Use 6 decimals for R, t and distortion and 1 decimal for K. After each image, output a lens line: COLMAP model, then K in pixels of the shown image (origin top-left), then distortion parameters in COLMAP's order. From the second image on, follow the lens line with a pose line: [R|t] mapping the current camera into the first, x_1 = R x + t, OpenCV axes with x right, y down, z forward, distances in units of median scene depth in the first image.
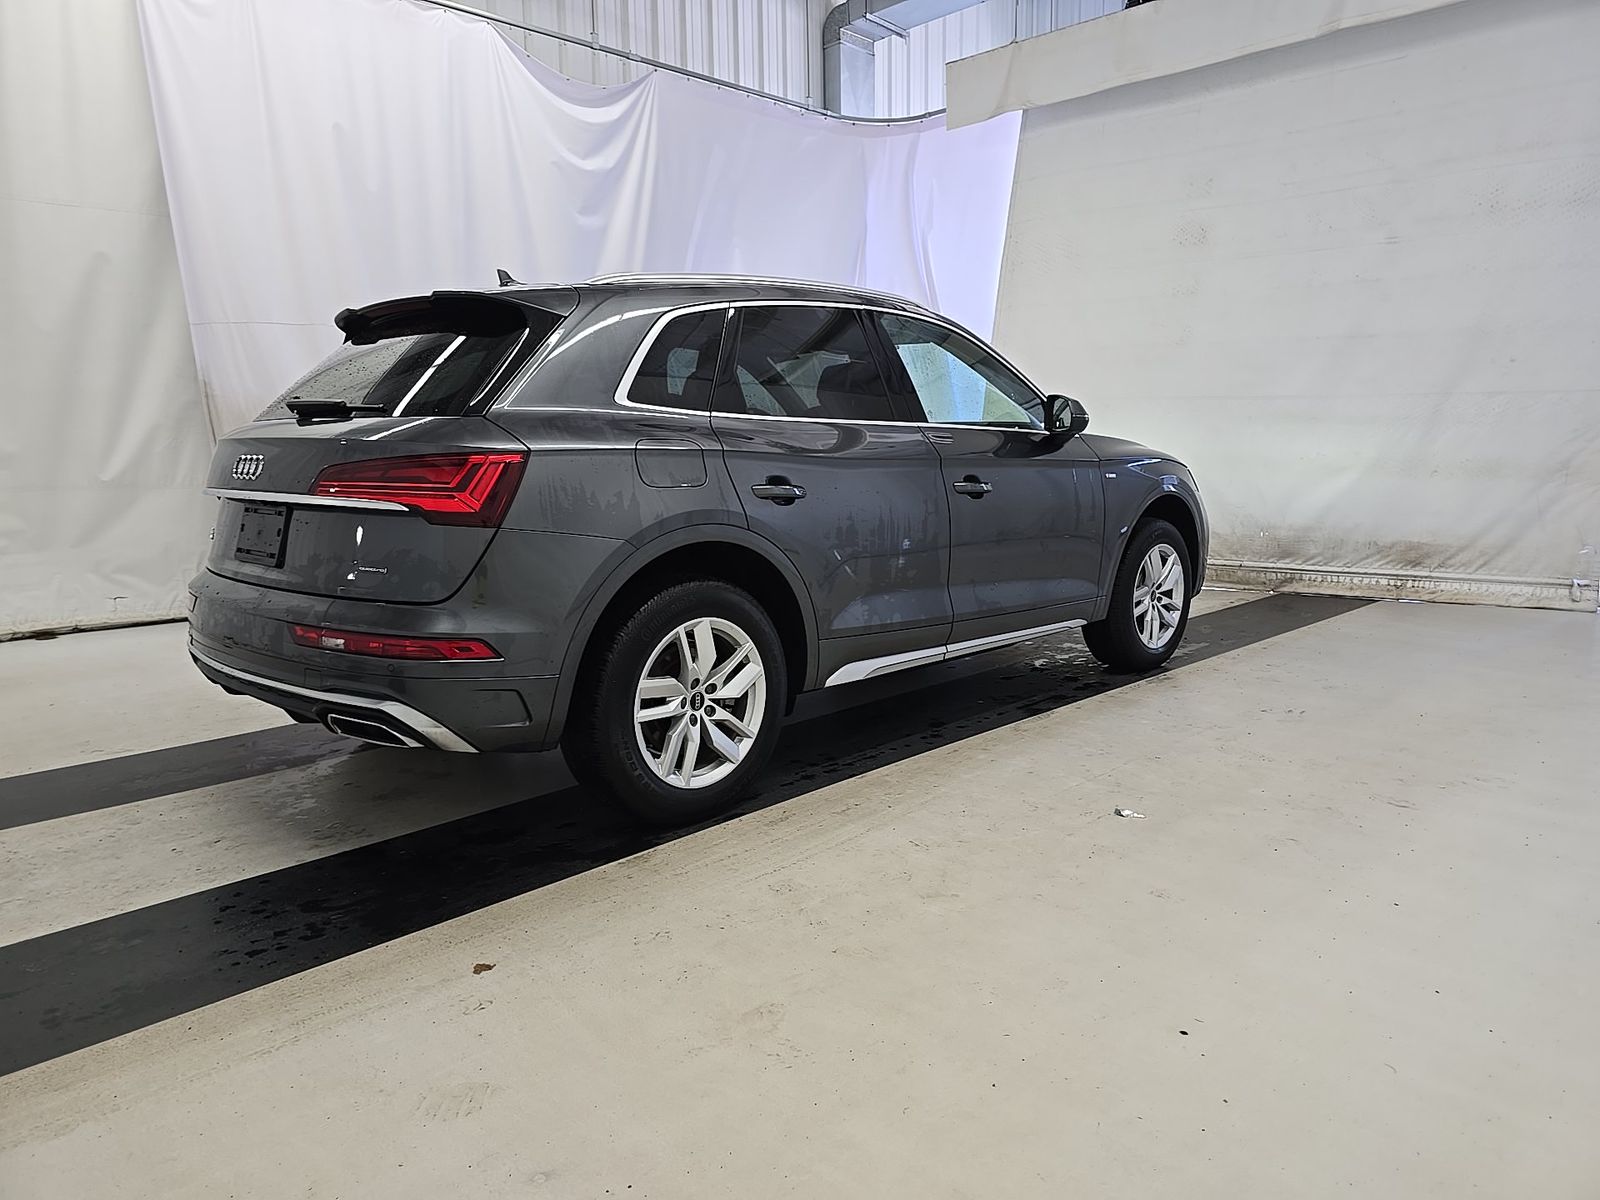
lens RADIAL K [[1078.3, 0, 803.9], [0, 1078.3, 597.5], [0, 0, 1]] dist [0.039385, -0.046659]
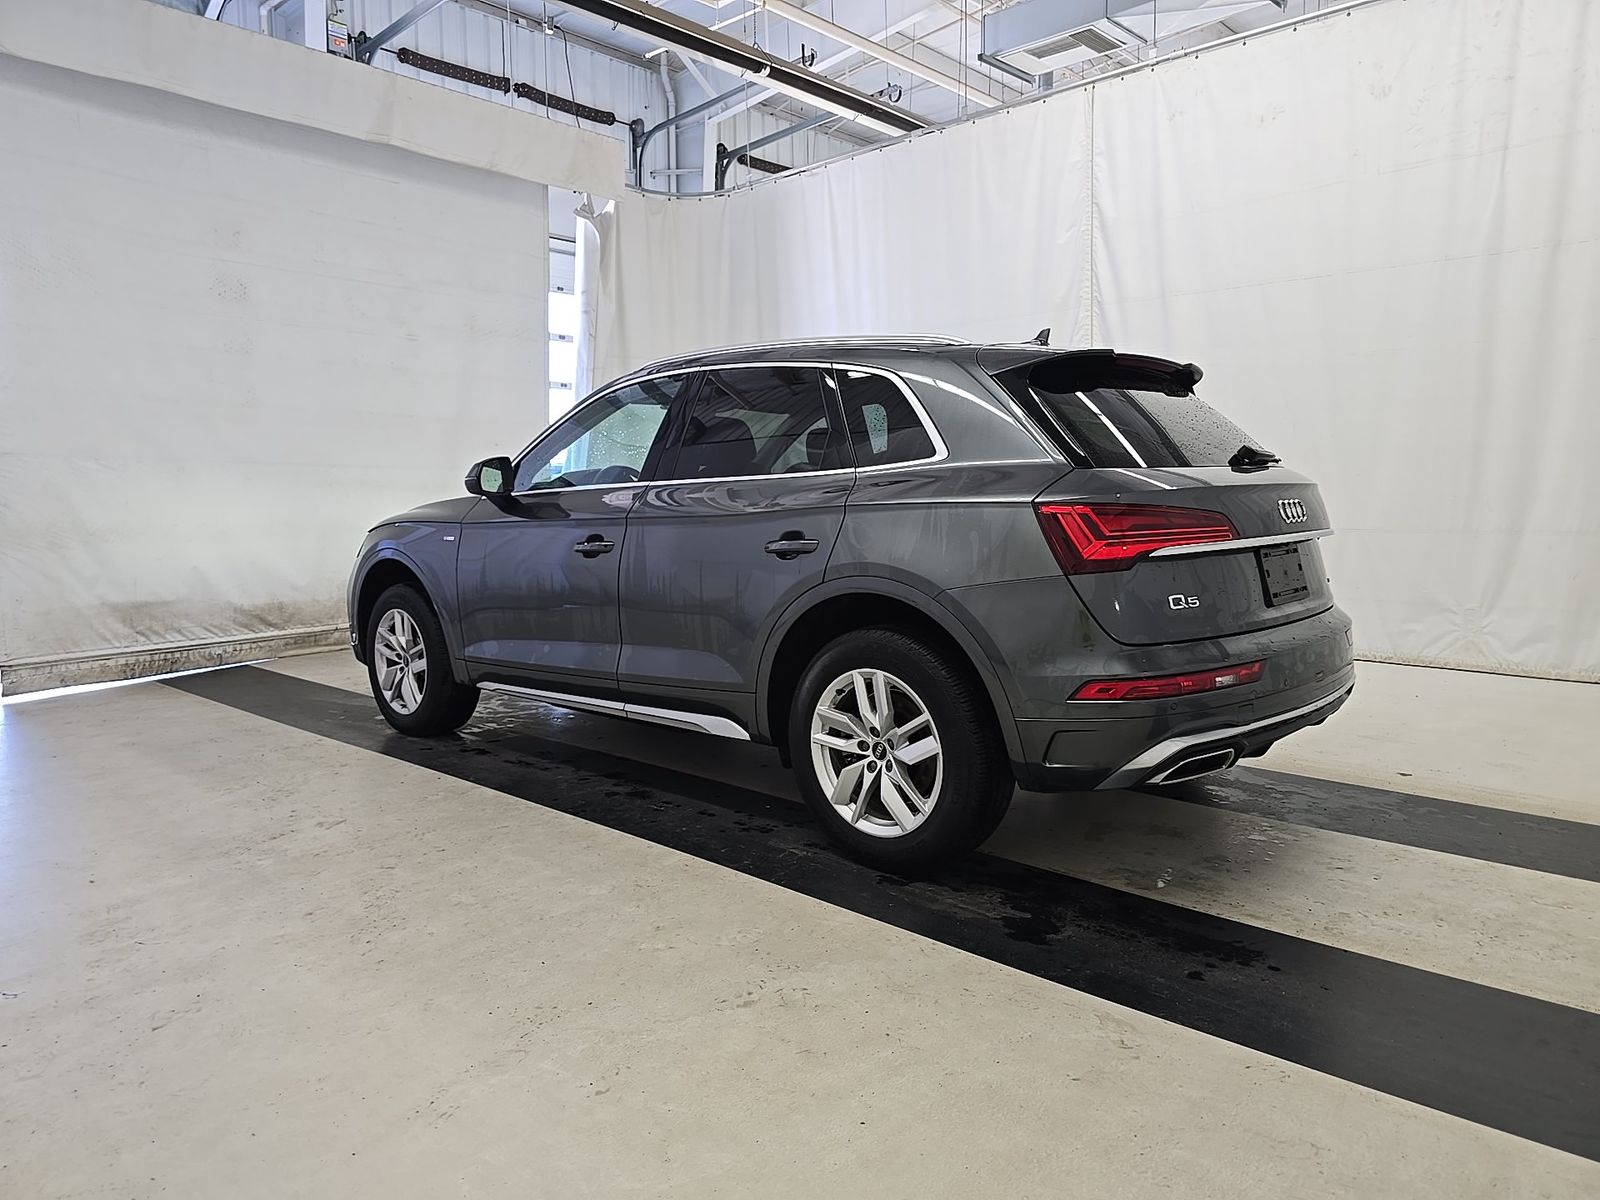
lens RADIAL K [[1078.3, 0, 803.9], [0, 1078.3, 597.5], [0, 0, 1]] dist [0.039385, -0.046659]
pose [[-0.011416, -0.094652, 0.995445, -1.126901], [0.167225, 0.981309, 0.095225, -0.157701], [-0.985853, 0.167550, 0.004625, 1.064411]]
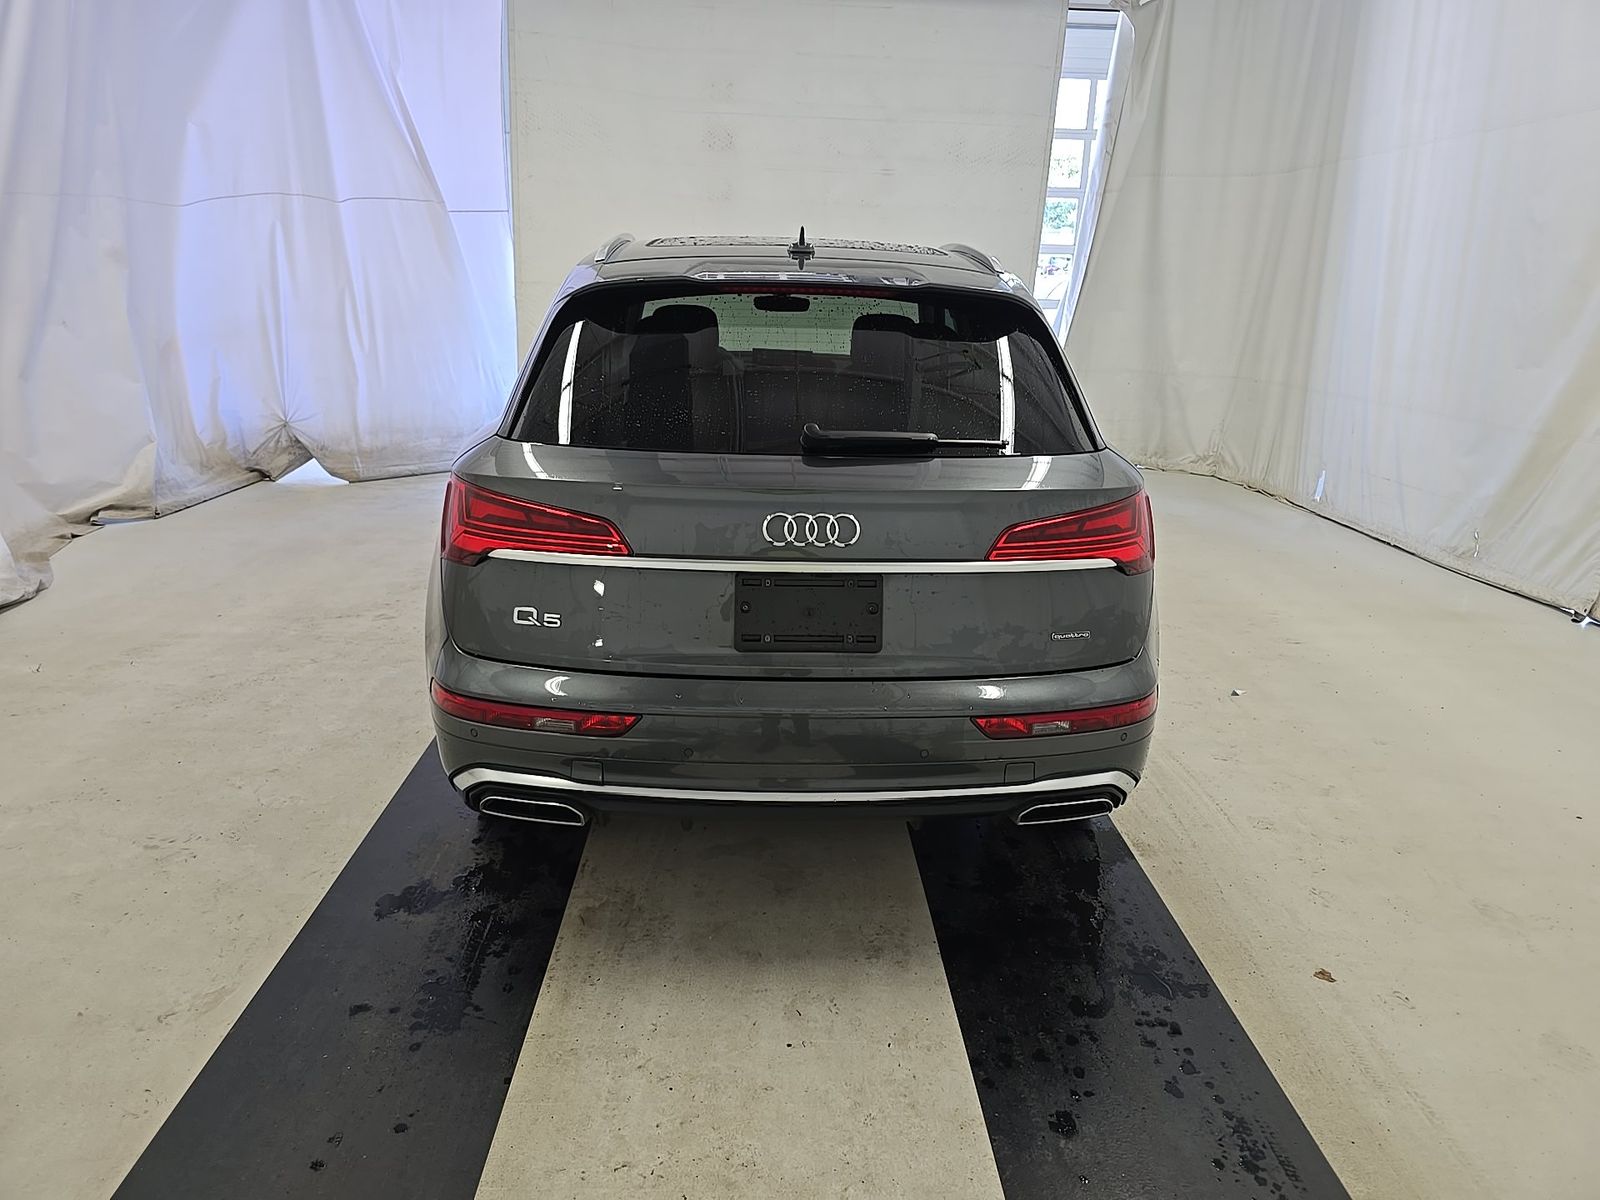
lens RADIAL K [[1078.3, 0, 803.9], [0, 1078.3, 597.5], [0, 0, 1]] dist [0.039385, -0.046659]
pose [[0.697976, -0.182624, 0.692444, -0.739994], [0.082847, 0.981036, 0.175228, -0.146481], [-0.711313, -0.064938, 0.699869, 0.346050]]
